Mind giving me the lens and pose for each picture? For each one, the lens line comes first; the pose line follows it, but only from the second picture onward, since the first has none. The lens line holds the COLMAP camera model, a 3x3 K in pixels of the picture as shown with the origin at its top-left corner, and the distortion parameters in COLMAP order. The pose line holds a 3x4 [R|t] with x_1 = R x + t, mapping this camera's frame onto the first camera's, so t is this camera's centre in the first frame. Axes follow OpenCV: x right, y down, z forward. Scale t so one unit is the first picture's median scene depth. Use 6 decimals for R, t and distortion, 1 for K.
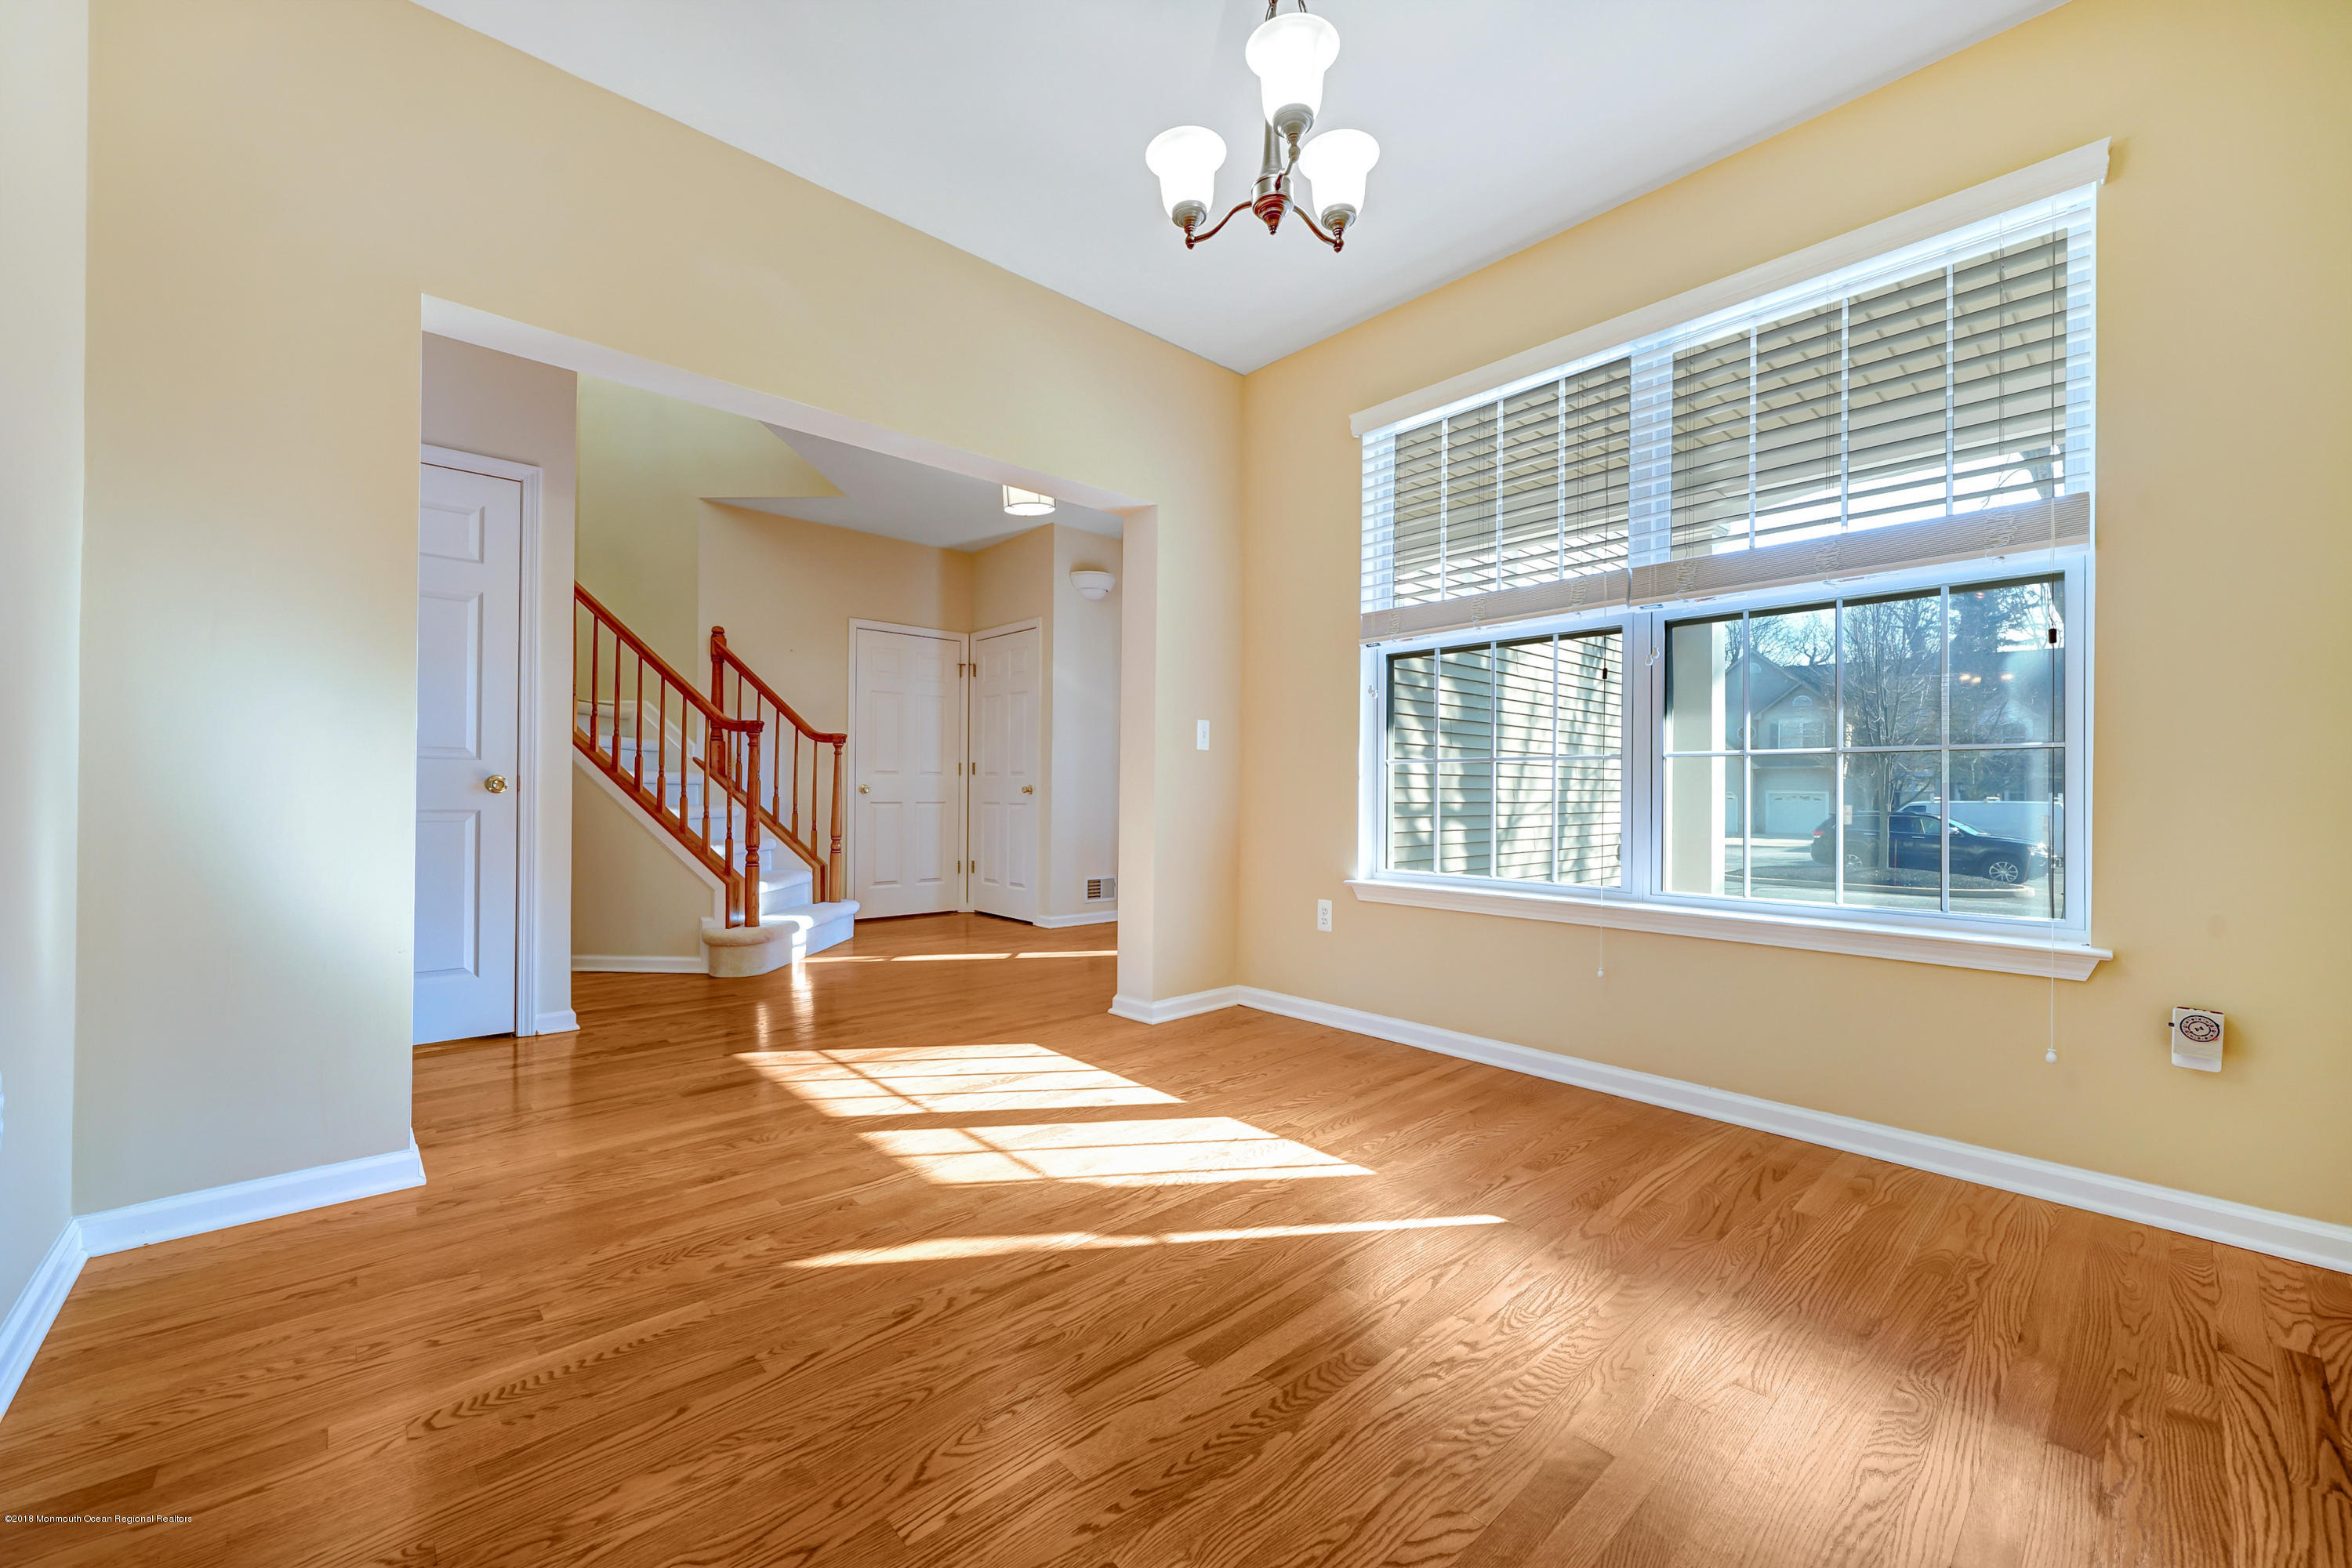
lens RADIAL K [[904.3, 0, 1176.0], [0, 904.3, 784.0], [0, 0, 1]] dist [-0.009366, 0.000008]
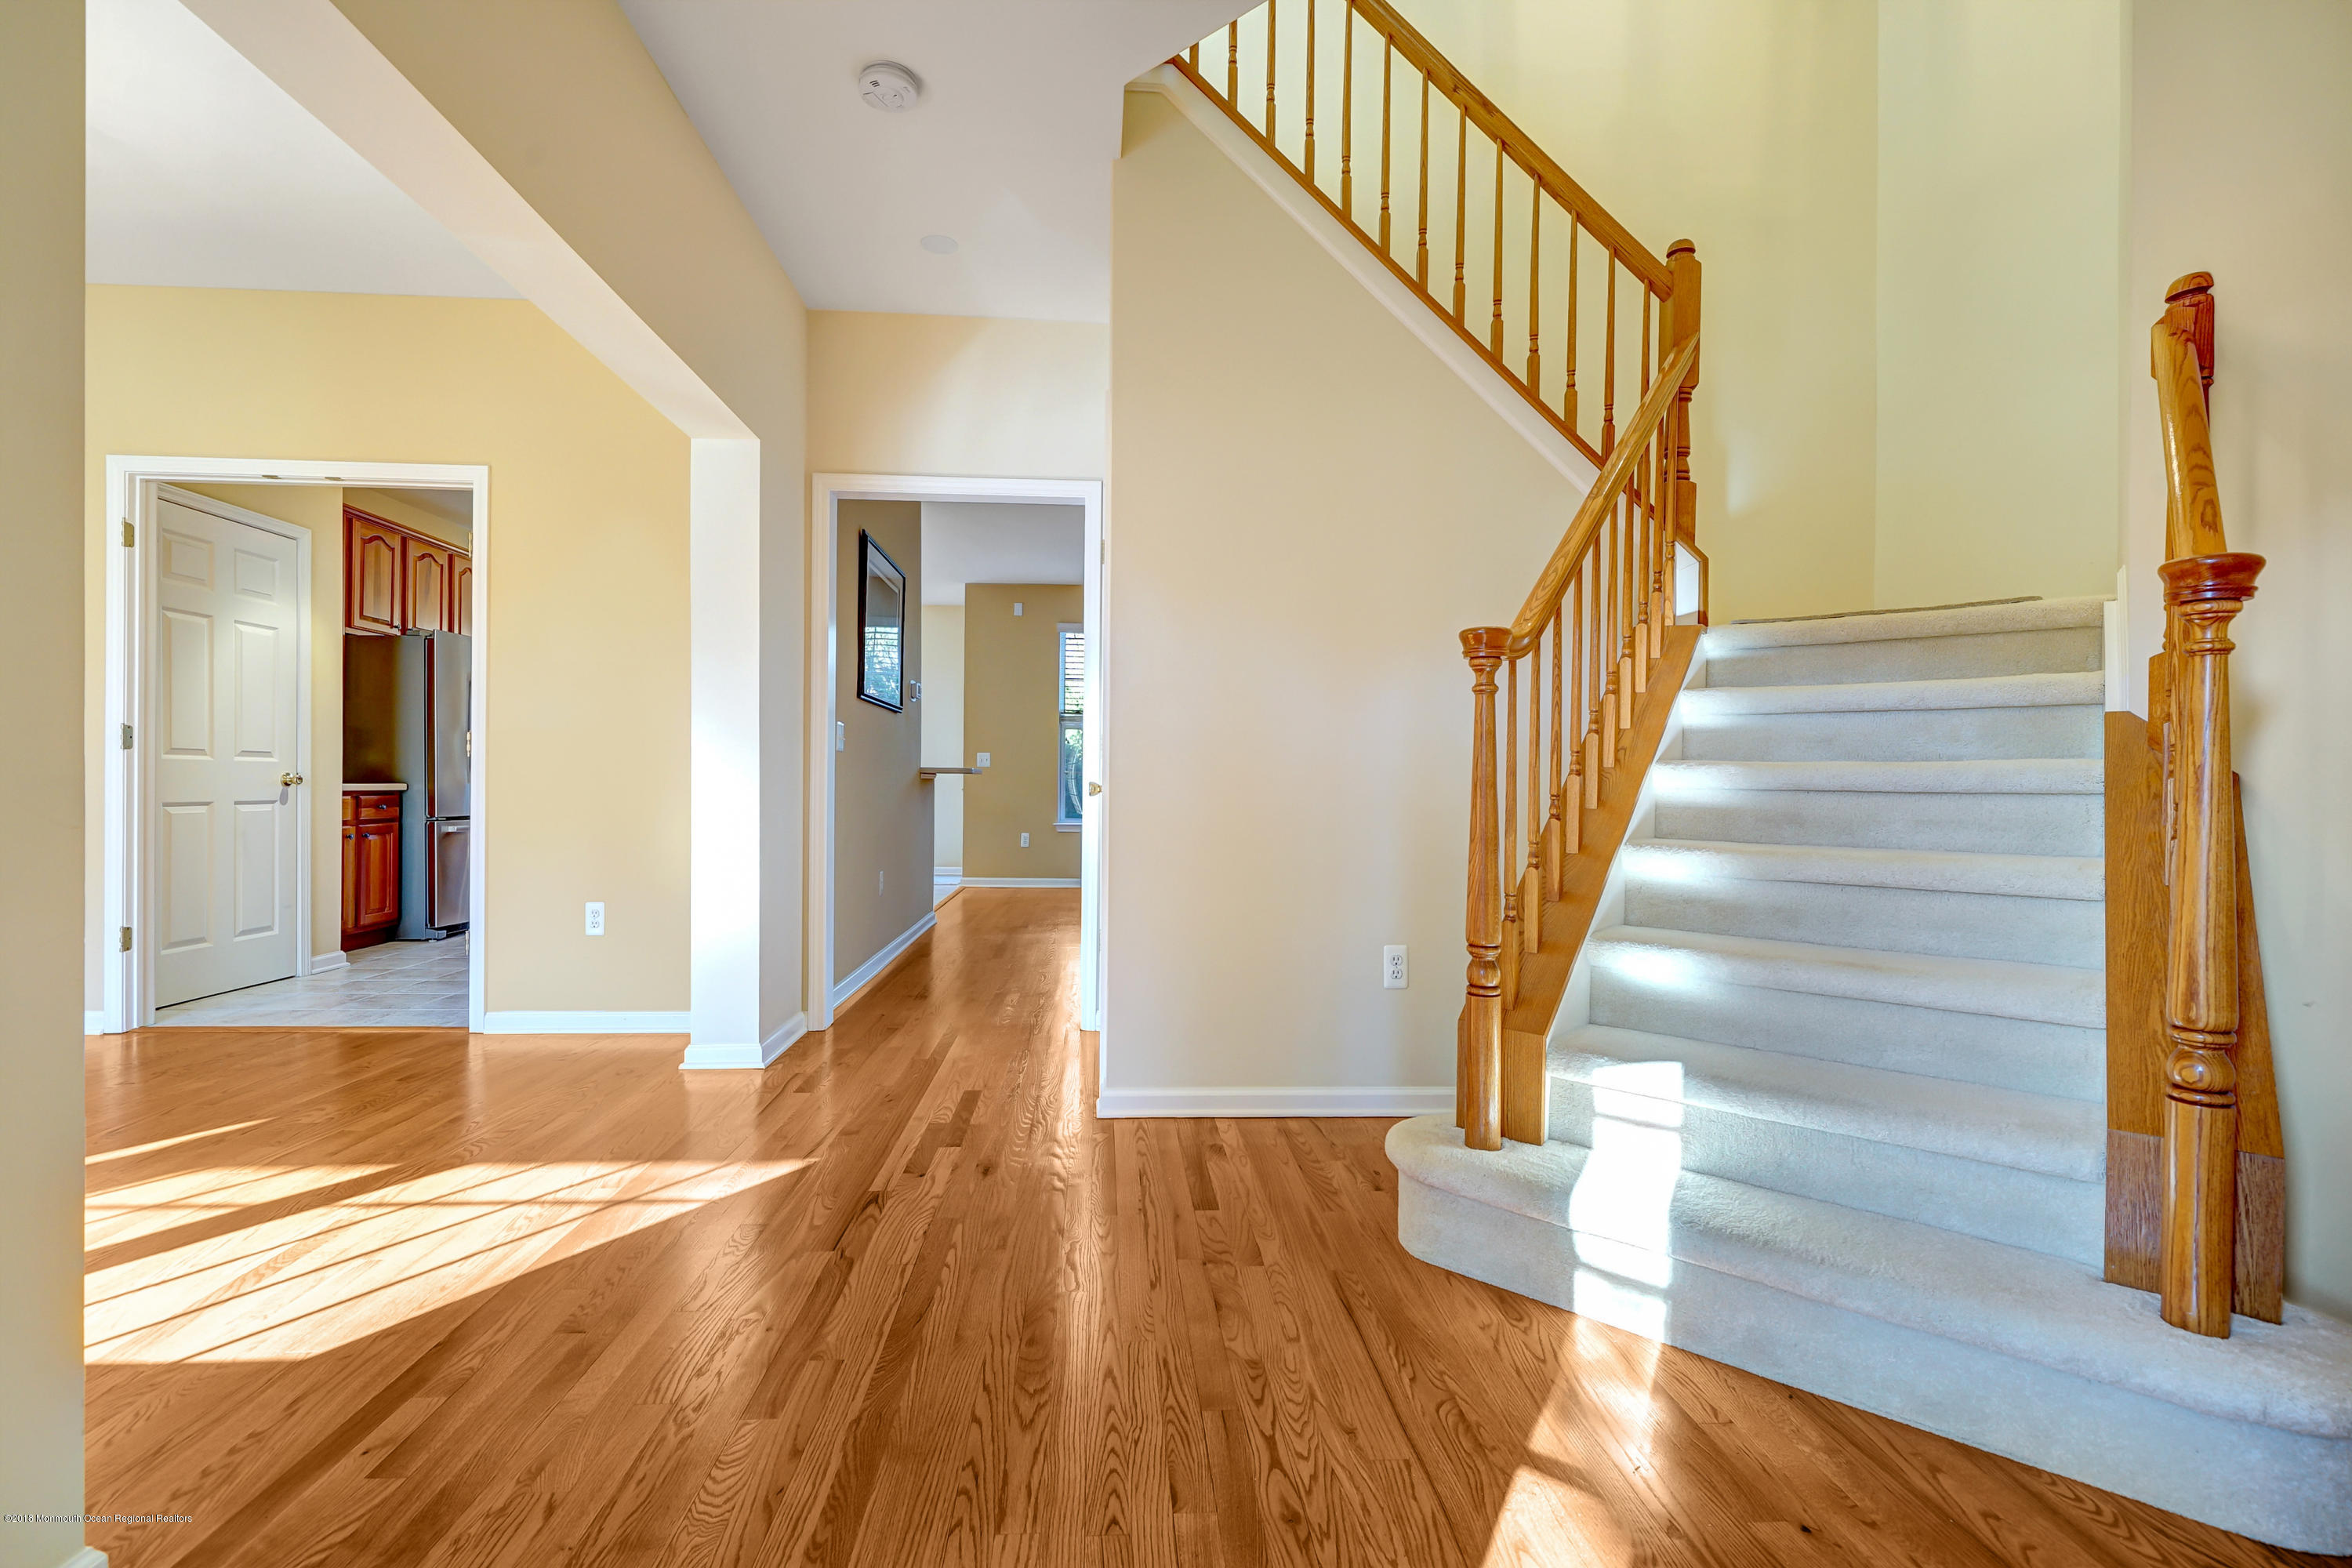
lens RADIAL K [[1058.8, 0, 1129.1], [0, 1058.8, 790.0], [0, 0, 1]] dist [-0.000040, -0.000059]
pose [[-0.647119, -0.011935, -0.762295, -0.037363], [-0.012340, 0.999910, -0.005179, 0.017497], [0.762289, 0.006055, -0.647208, 2.451236]]
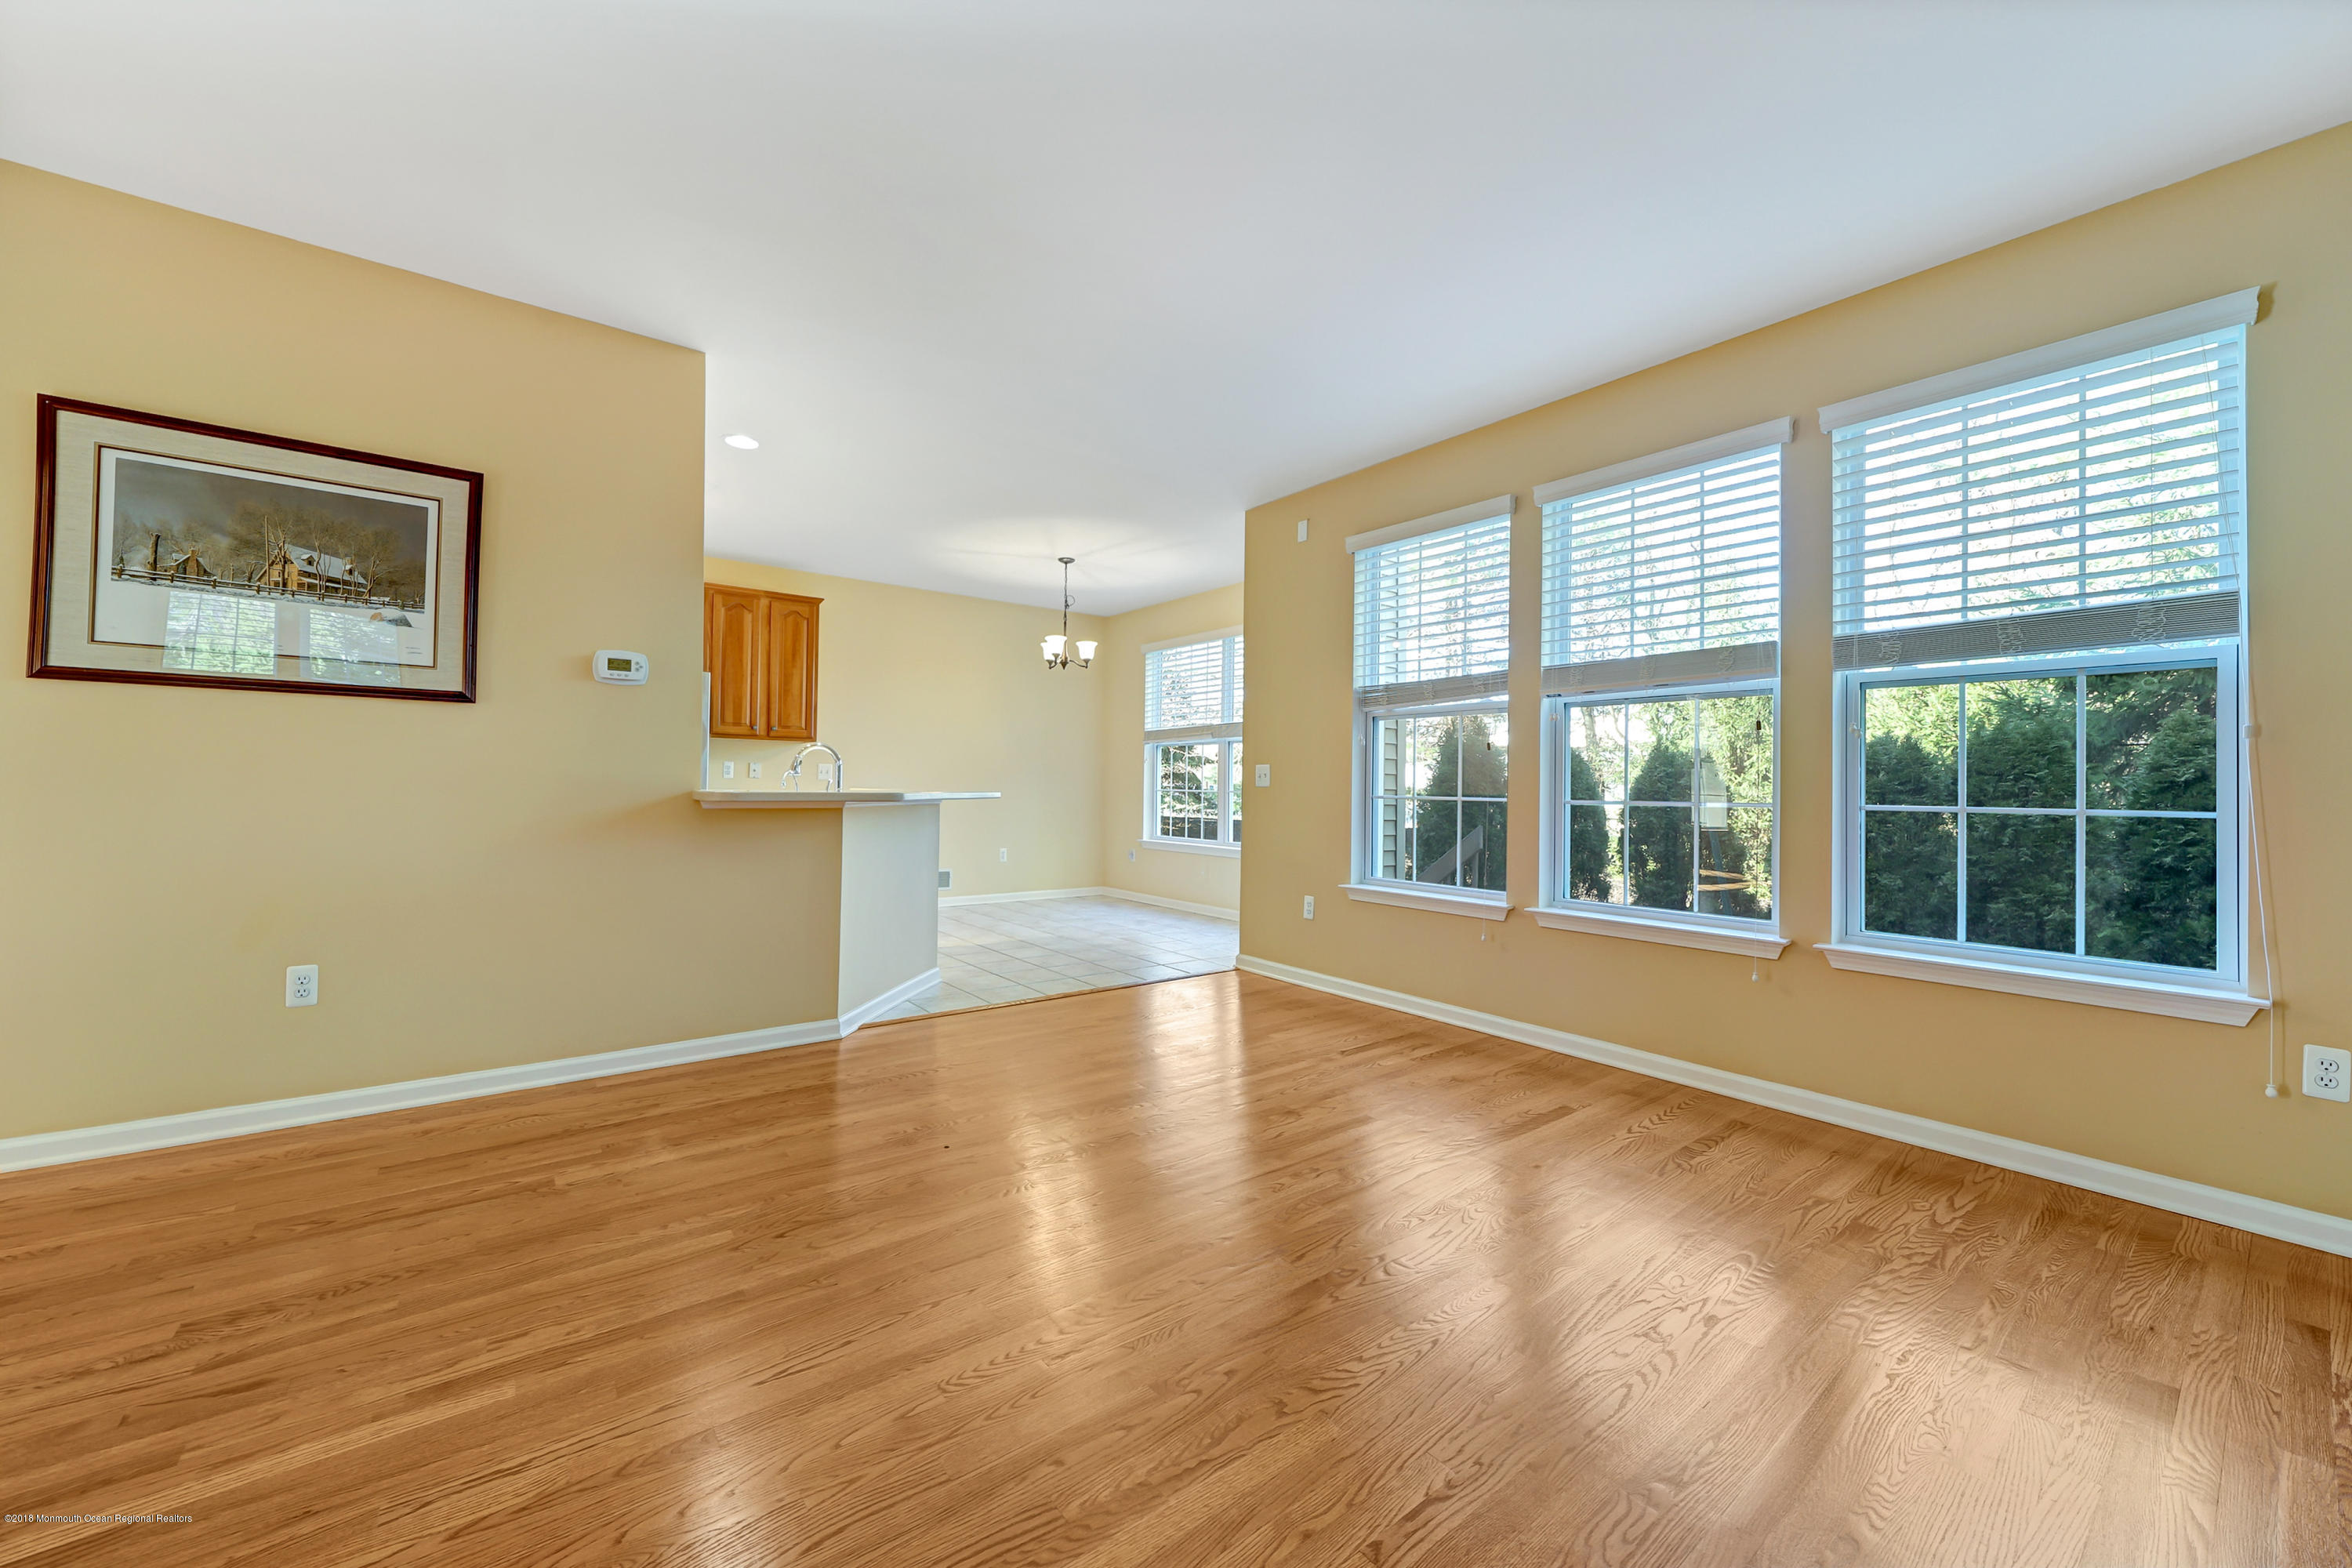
lens RADIAL K [[870.5, 0, 1169.4], [0, 870.5, 778.1], [0, 0, 1]] dist [-0.009534, -0.000052]
pose [[-0.996609, -0.022699, 0.079088, -2.791135], [-0.023583, 0.999669, -0.010264, -0.081055], [-0.078829, -0.012094, -0.996815, 1.556718]]
